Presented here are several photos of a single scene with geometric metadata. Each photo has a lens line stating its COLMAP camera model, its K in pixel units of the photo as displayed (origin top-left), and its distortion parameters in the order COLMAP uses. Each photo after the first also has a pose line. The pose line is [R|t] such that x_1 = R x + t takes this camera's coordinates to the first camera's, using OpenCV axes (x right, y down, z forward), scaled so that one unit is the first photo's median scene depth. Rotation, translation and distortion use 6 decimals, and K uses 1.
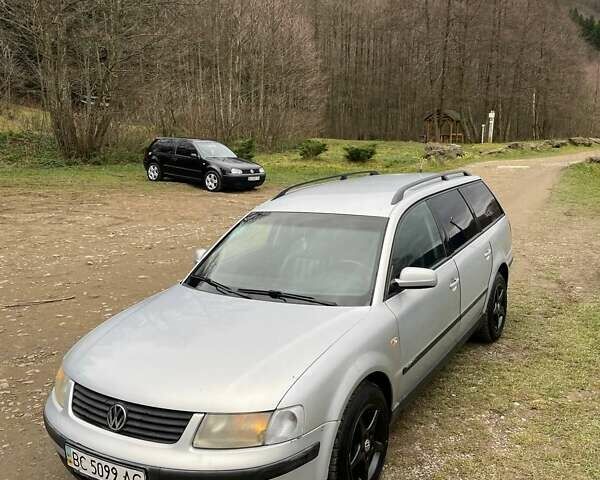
lens RADIAL K [[604.3, 0, 300.0], [0, 604.3, 240.0], [0, 0, 1]] dist [0.012327, 0.015616]
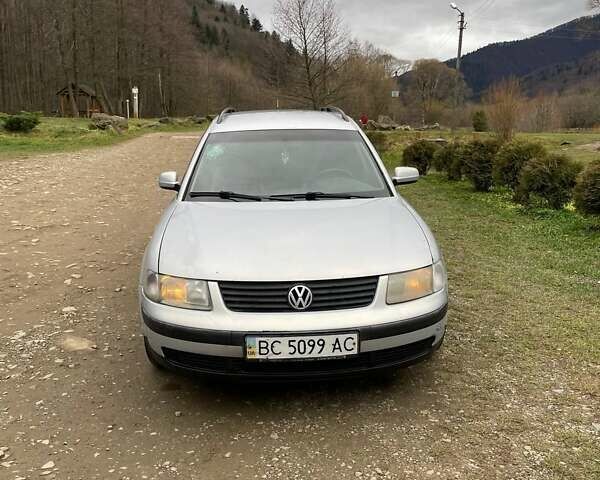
lens RADIAL K [[604.3, 0, 300.0], [0, 604.3, 240.0], [0, 0, 1]] dist [0.012327, 0.015616]
pose [[0.813659, -0.093787, 0.573727, -0.616537], [0.077366, 0.995591, 0.053030, 0.098040], [-0.576171, 0.001238, 0.817328, 0.111915]]
